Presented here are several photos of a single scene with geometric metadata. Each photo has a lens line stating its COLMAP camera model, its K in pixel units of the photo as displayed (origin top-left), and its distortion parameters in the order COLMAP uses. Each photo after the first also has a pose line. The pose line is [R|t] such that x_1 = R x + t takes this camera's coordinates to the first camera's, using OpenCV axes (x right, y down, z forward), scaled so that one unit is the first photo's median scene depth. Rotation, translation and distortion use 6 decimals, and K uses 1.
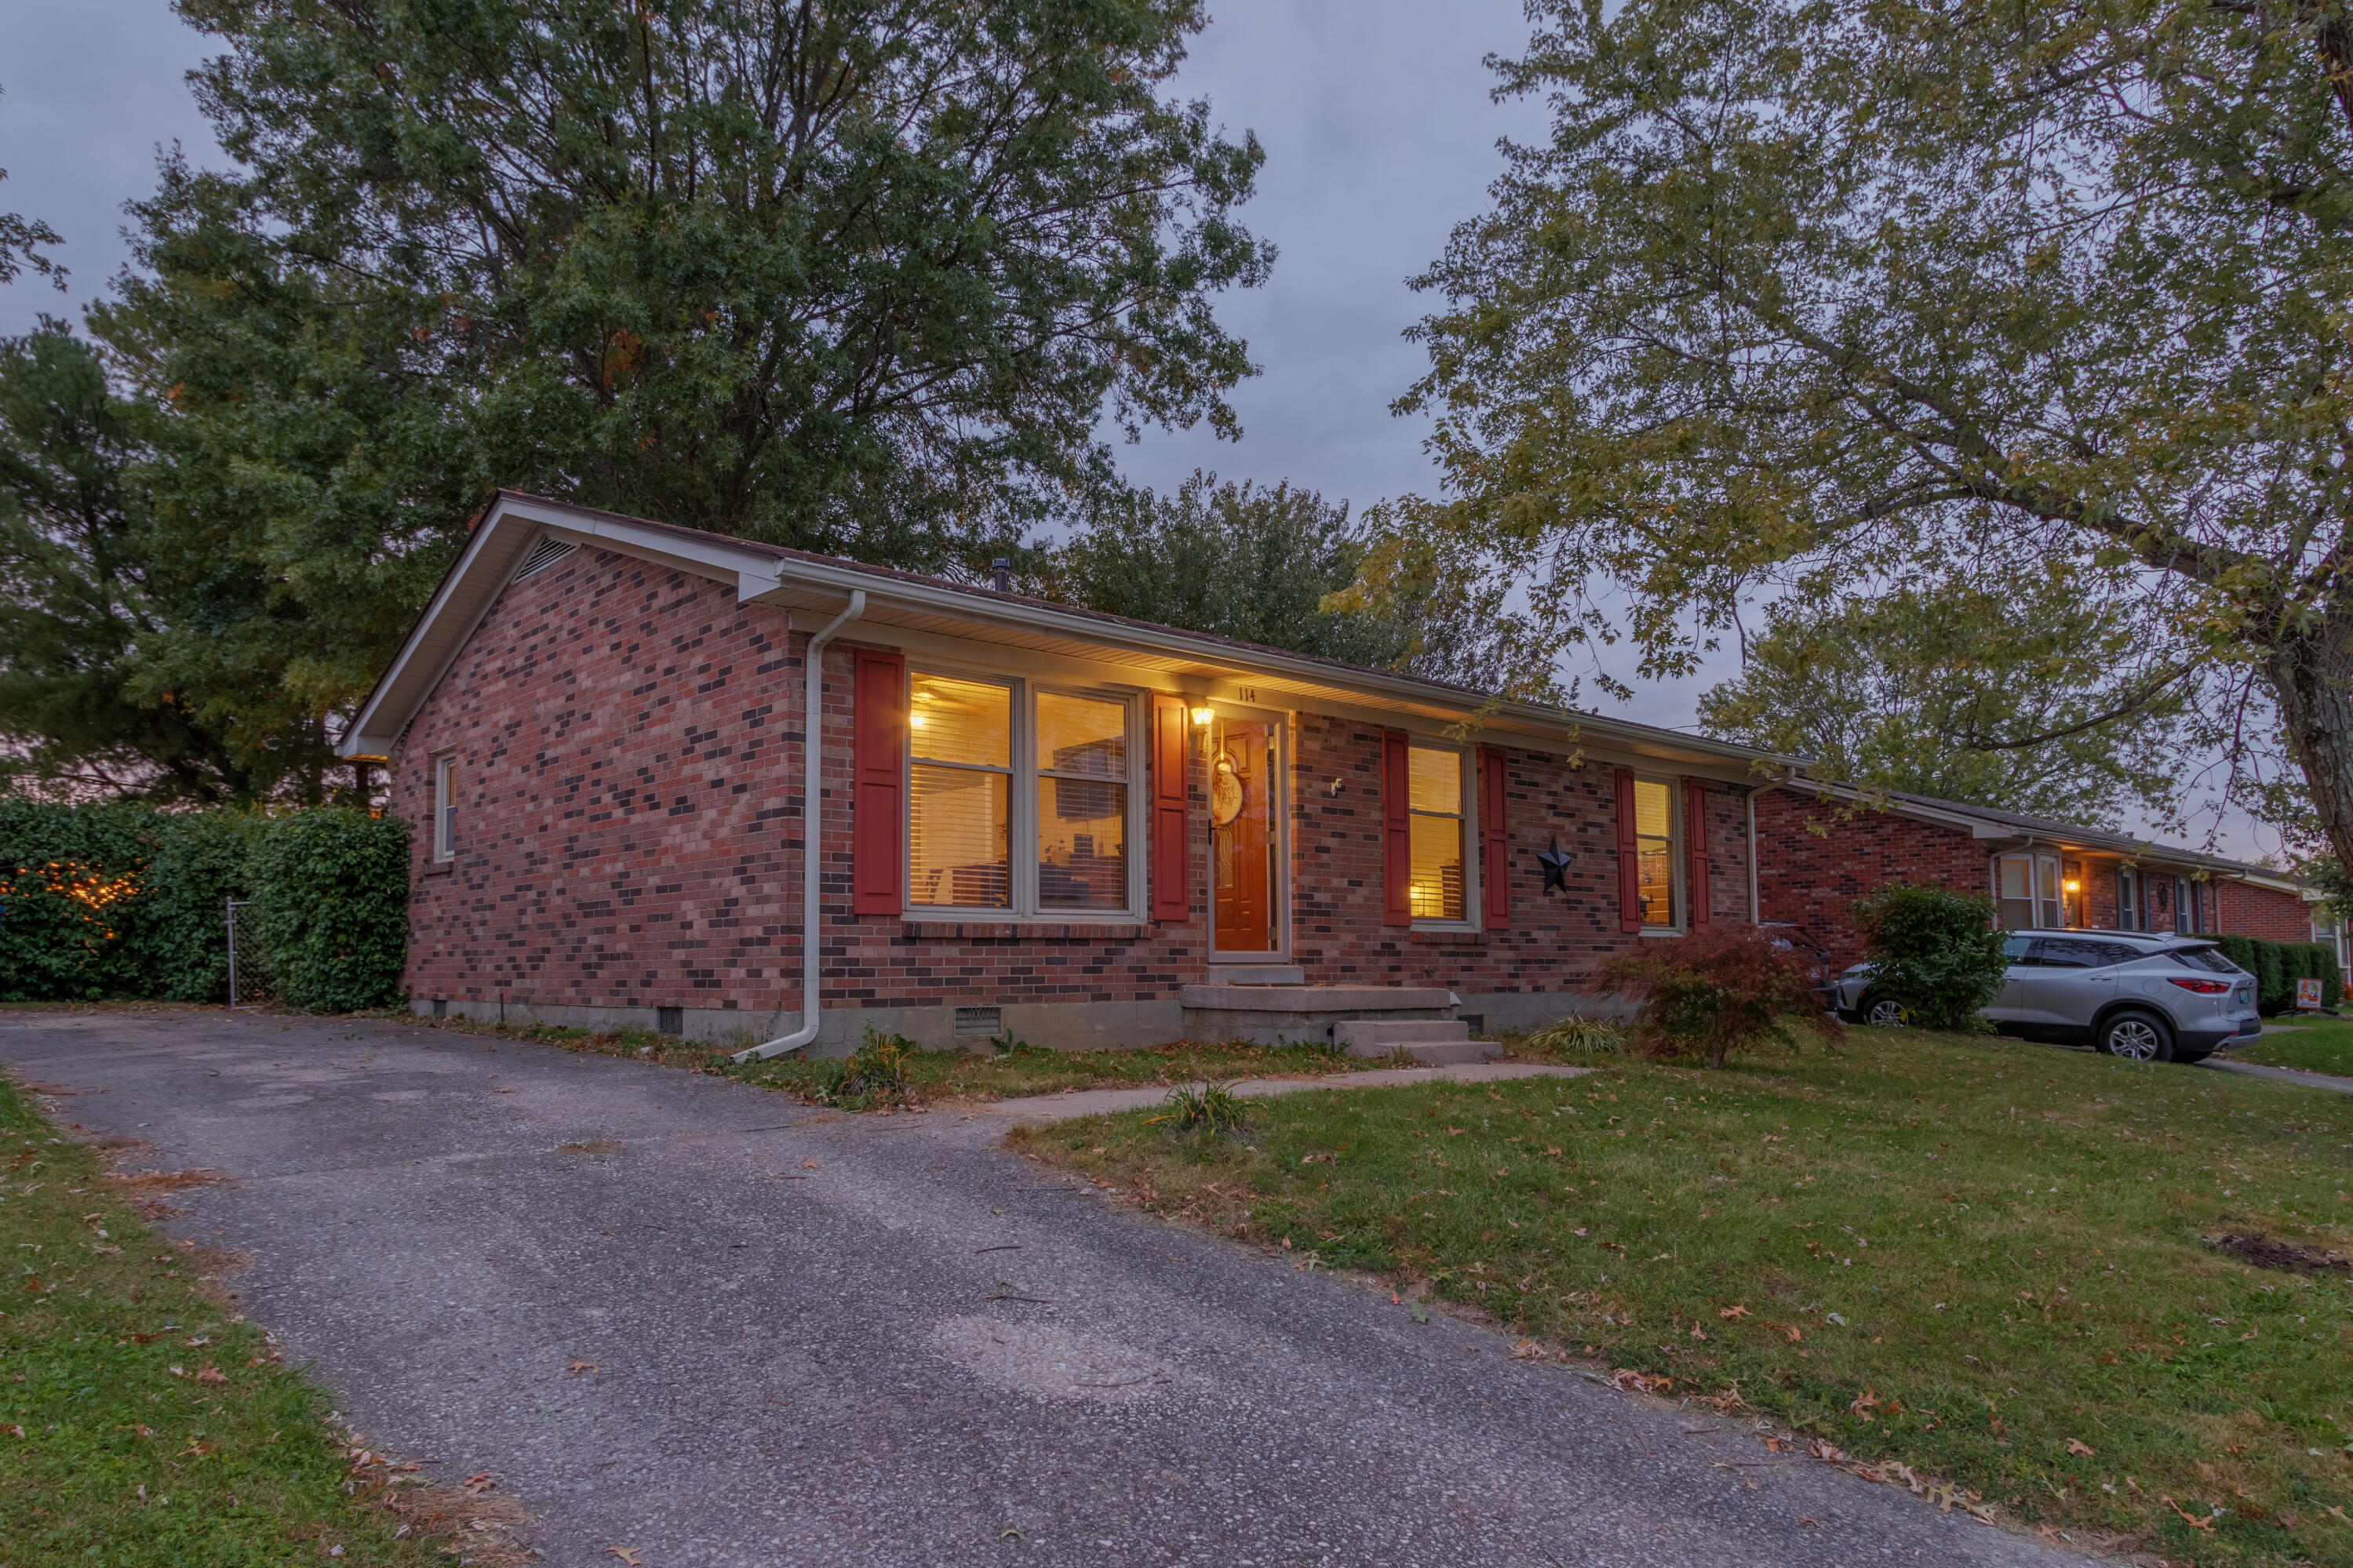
lens RADIAL K [[1756.9, 0, 1176.5], [0, 1756.9, 784.0], [0, 0, 1]] dist [0.007954, -0.004857]
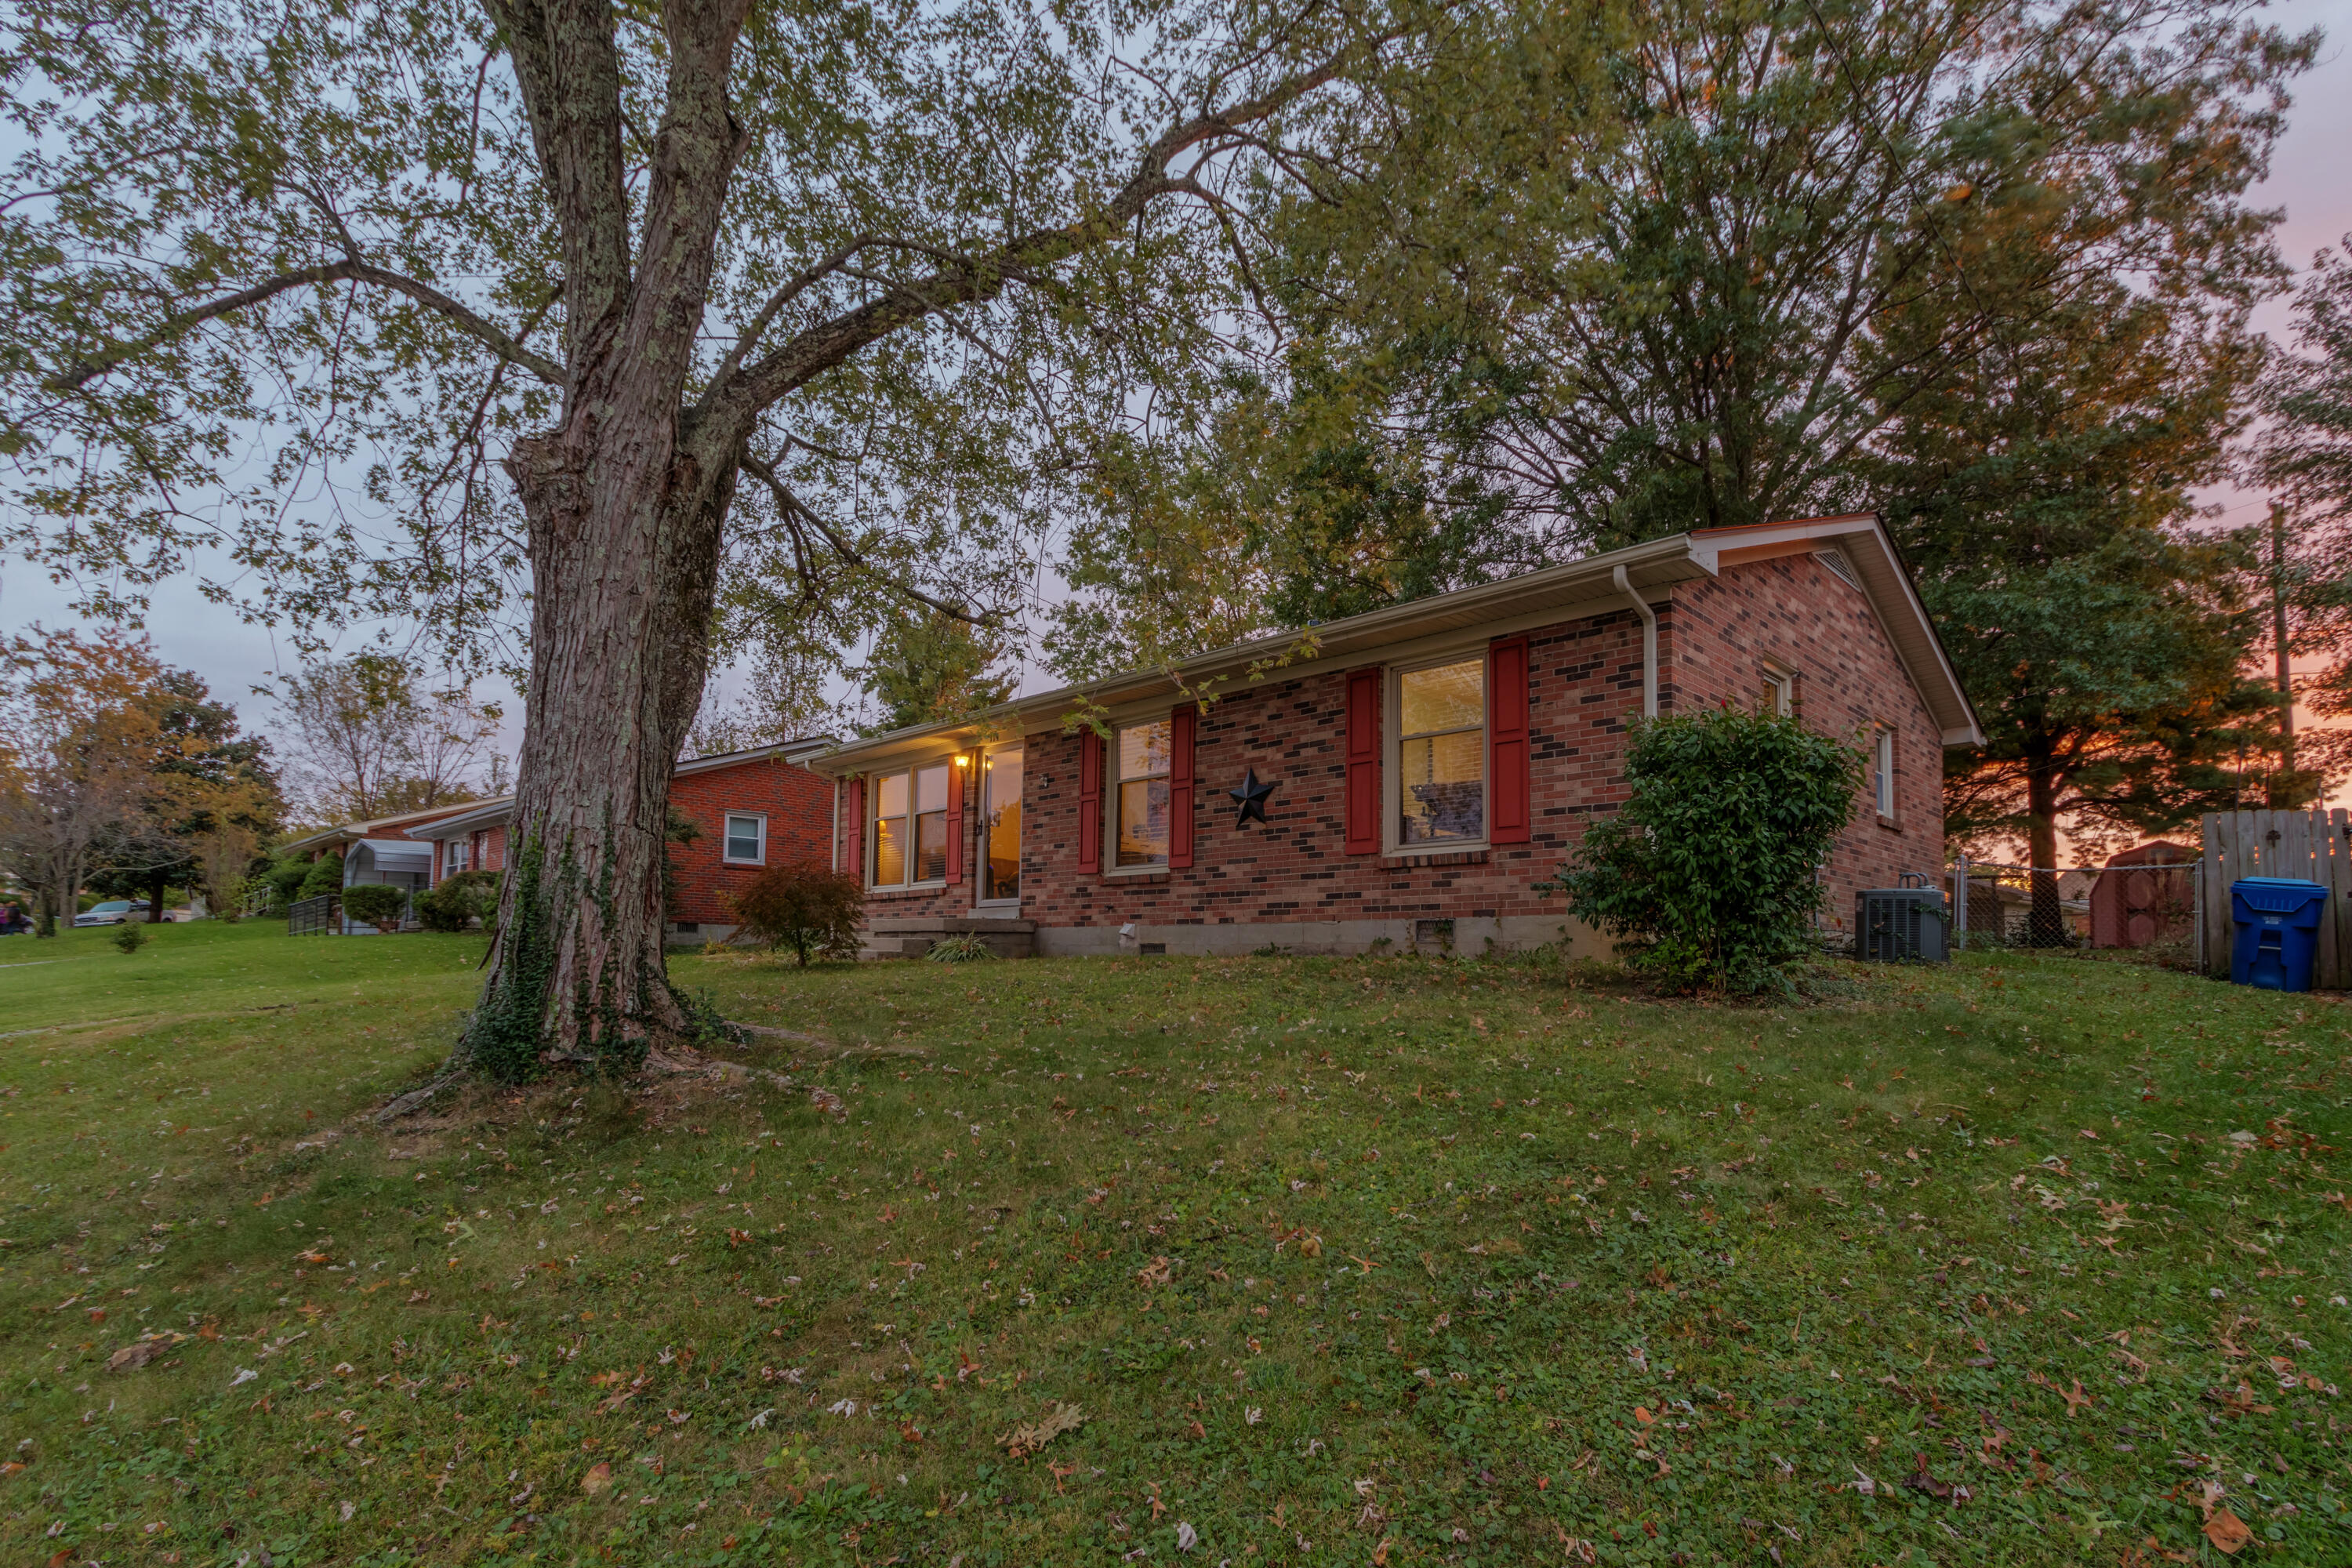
lens RADIAL K [[1109.9, 0, 1212.3], [0, 1109.9, 872.8], [0, 0, 1]] dist [0.002353, 0.000216]
pose [[0.013818, -0.079385, -0.996748, 0.859472], [0.089838, 0.992910, -0.077834, 0.138307], [0.995861, -0.088470, 0.020851, 0.975051]]
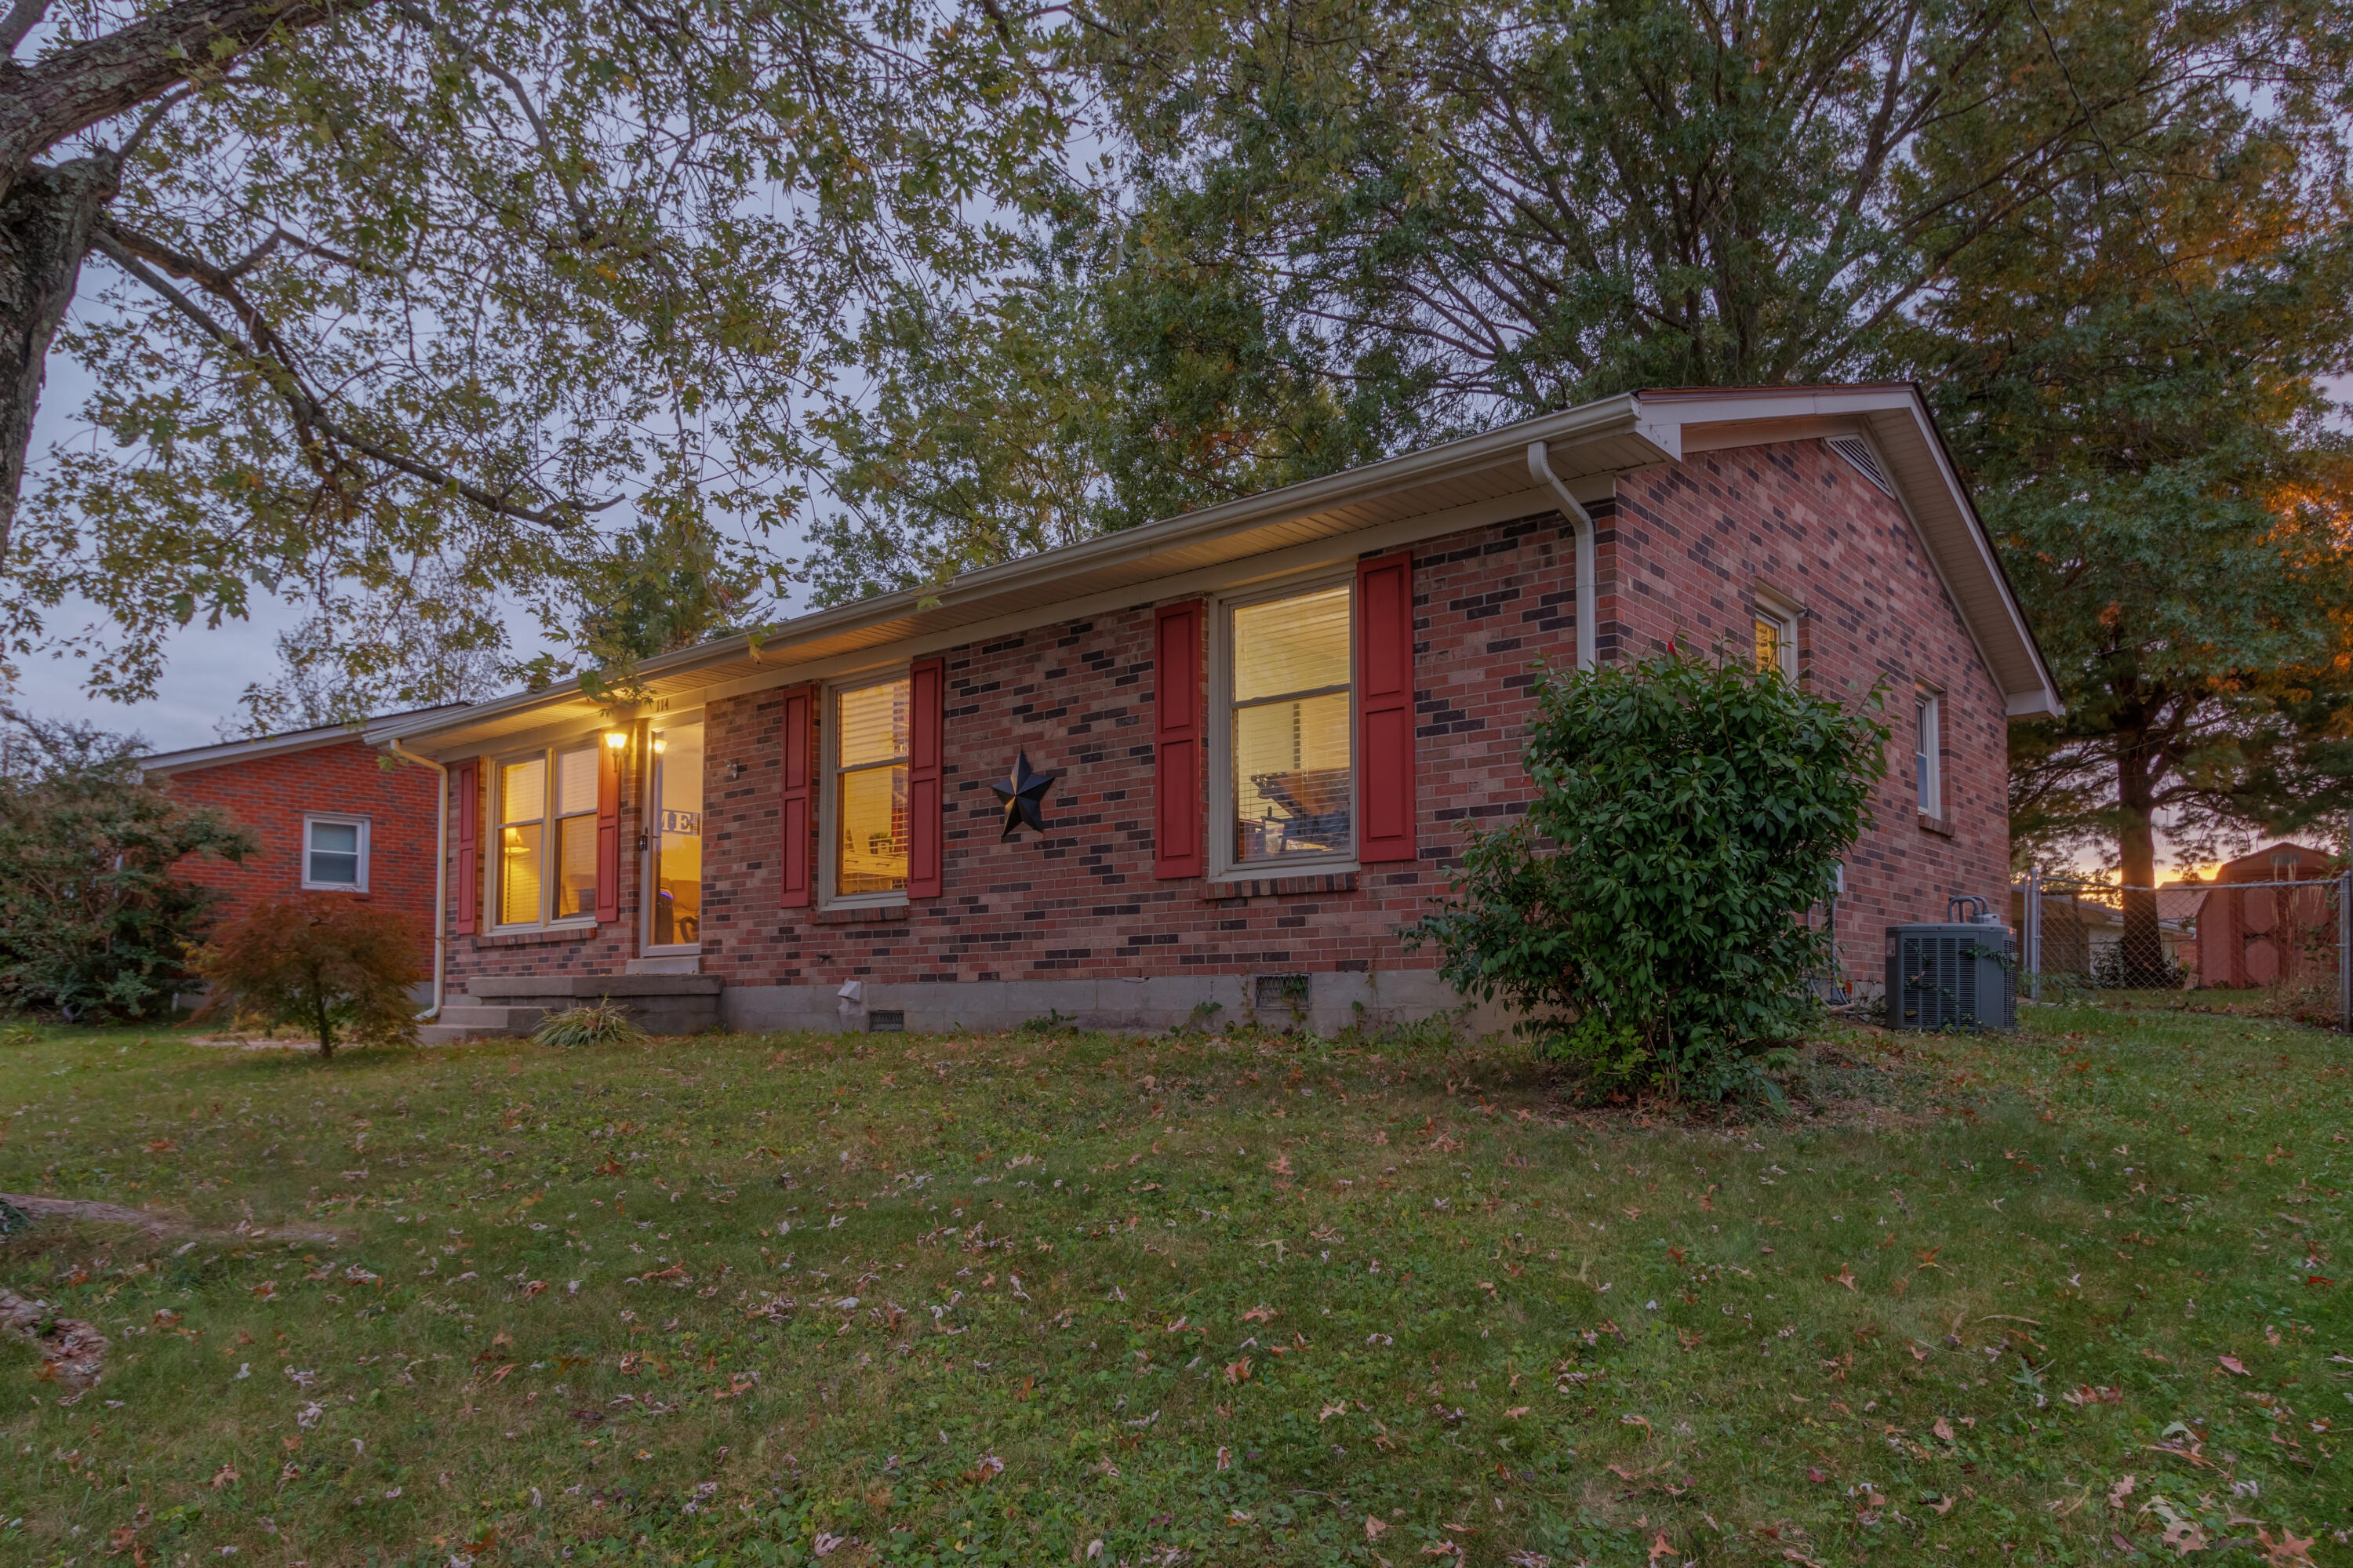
lens RADIAL K [[1498.8, 0, 1176.0], [0, 1498.8, 901.9], [0, 0, 1]] dist [0.002997, -0.000842]
pose [[0.085825, -0.072177, -0.993692, 0.804148], [0.104129, 0.992560, -0.063102, 0.131834], [0.990854, -0.098056, 0.092702, 1.015918]]
